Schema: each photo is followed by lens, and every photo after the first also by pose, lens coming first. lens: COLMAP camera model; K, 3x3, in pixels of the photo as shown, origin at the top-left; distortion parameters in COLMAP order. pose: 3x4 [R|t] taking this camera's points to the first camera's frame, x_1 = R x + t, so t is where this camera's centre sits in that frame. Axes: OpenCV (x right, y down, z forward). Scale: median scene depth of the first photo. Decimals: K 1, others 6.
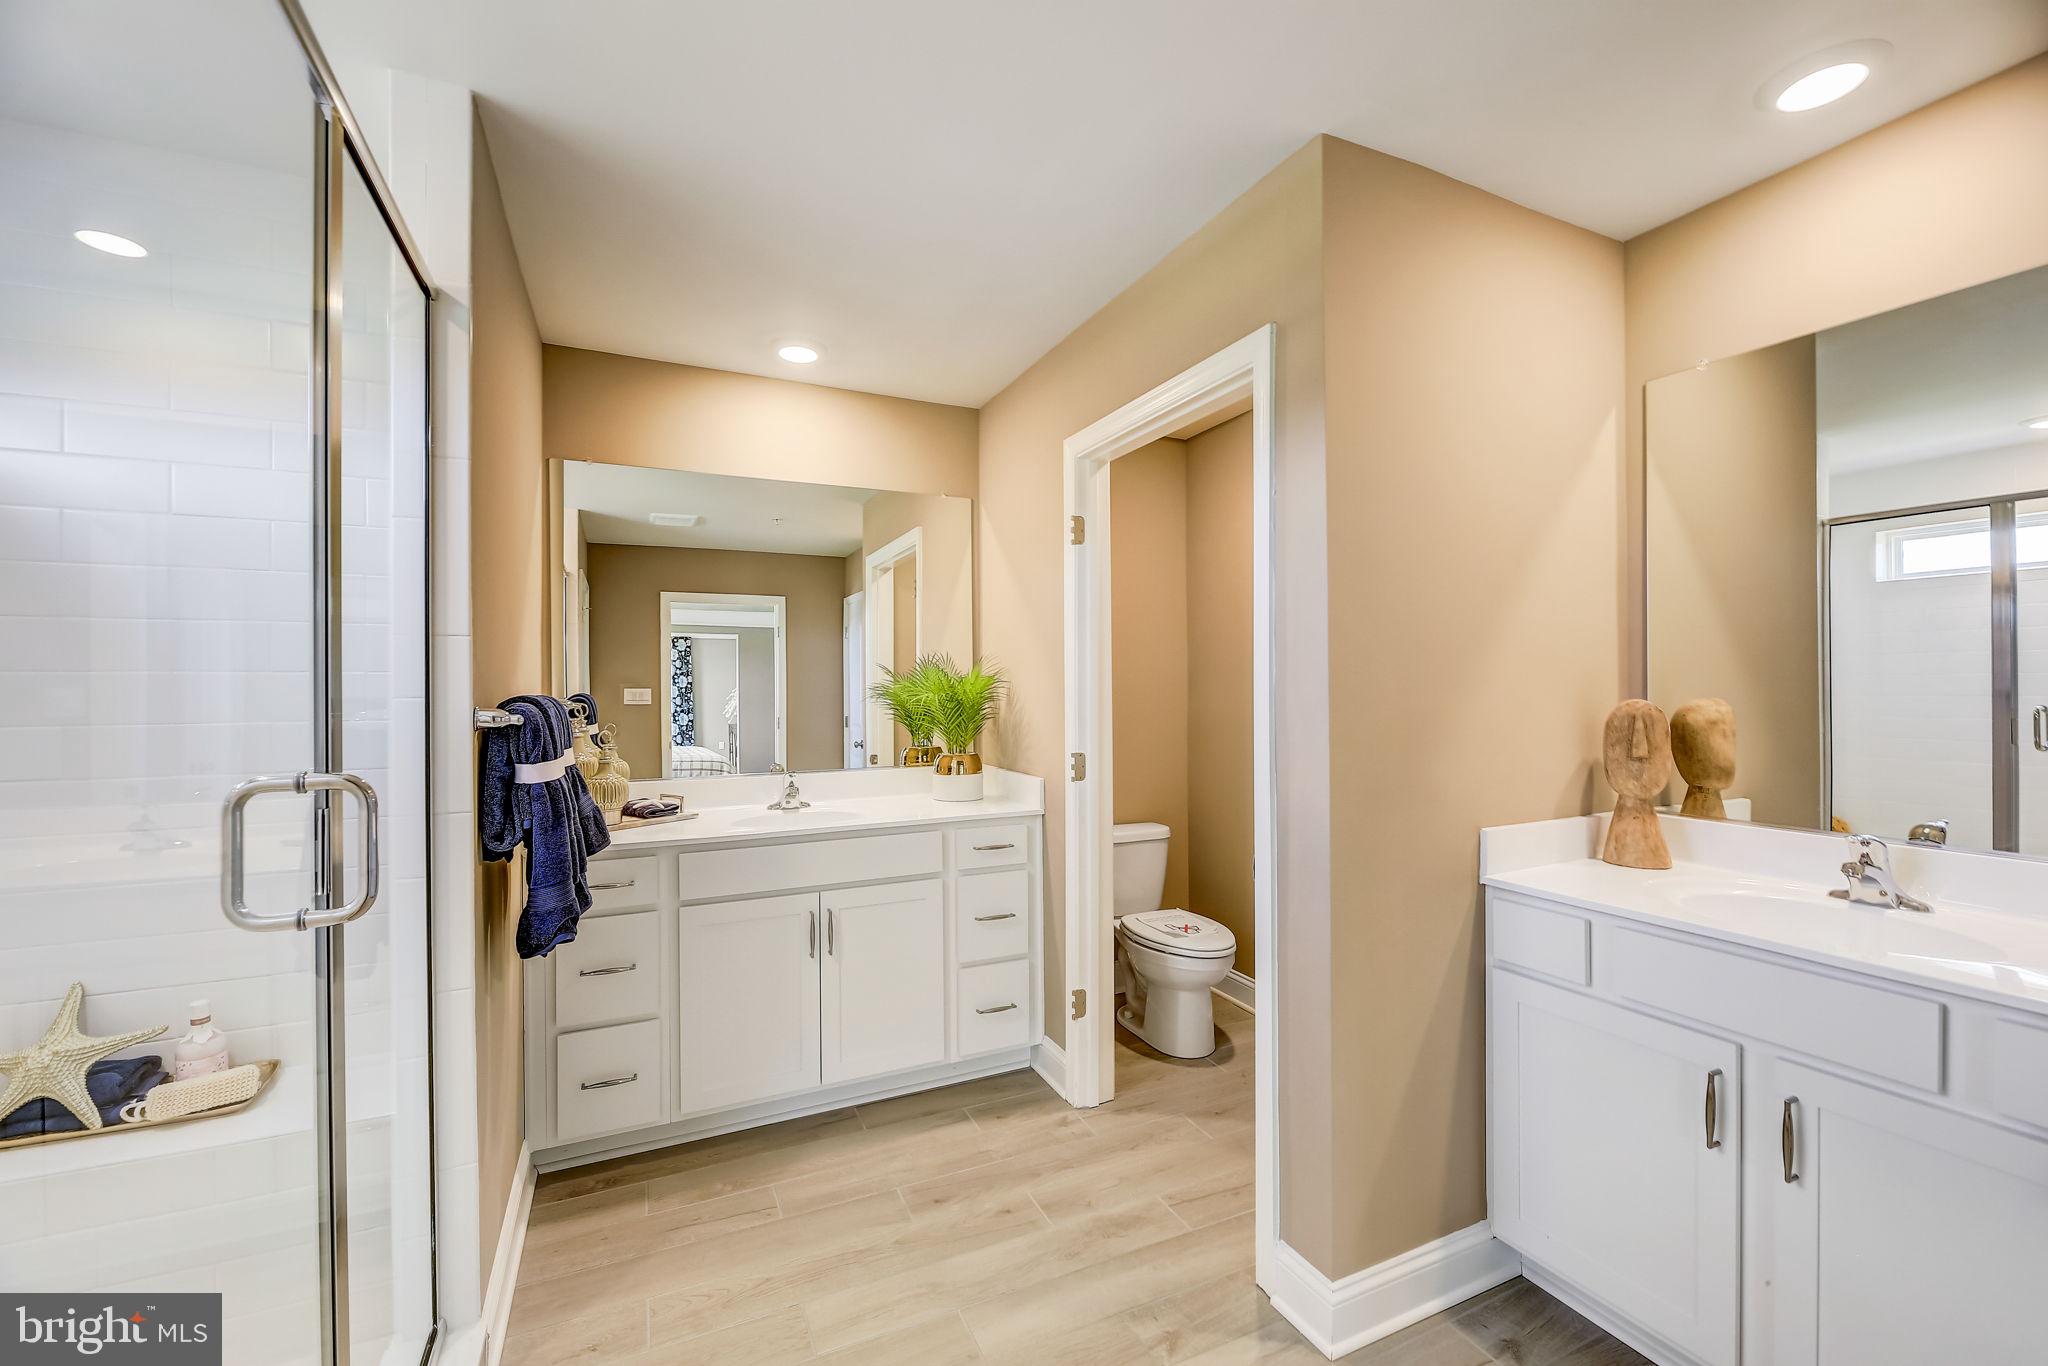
lens RADIAL K [[819.4, 0, 1014.2], [0, 819.4, 683.6], [0, 0, 1]] dist [0.001606, -0.003432]
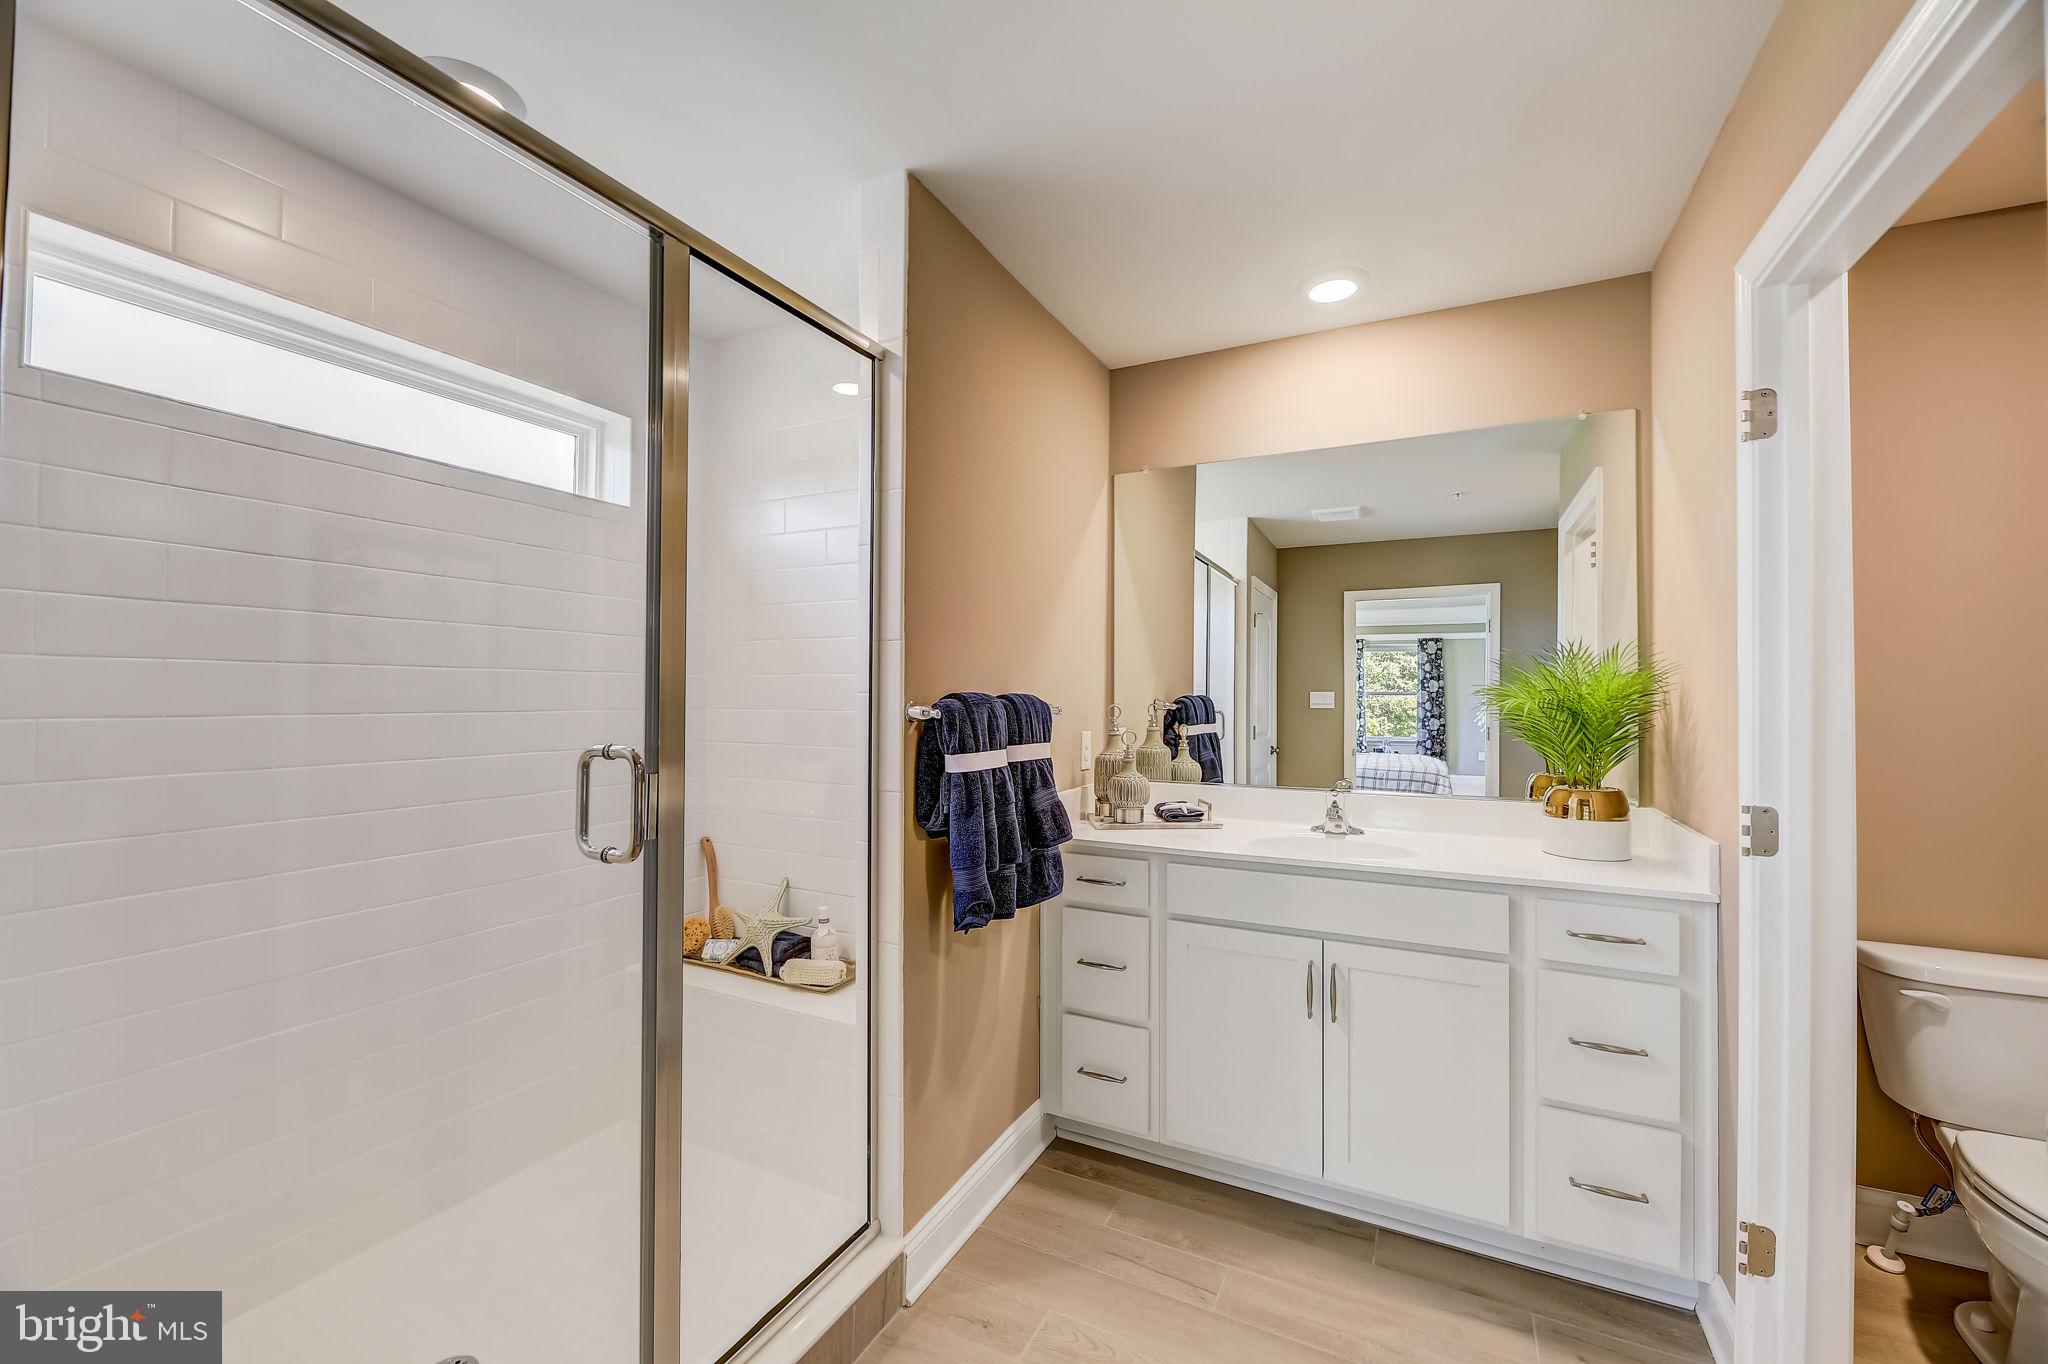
lens RADIAL K [[819.4, 0, 1014.2], [0, 819.4, 682.6], [0, 0, 1]] dist [0.001606, -0.003432]
pose [[0.615890, -0.001476, -0.787831, 0.206426], [-0.004566, 0.999975, -0.005444, 0.004279], [0.787819, 0.006950, 0.615867, 0.244967]]
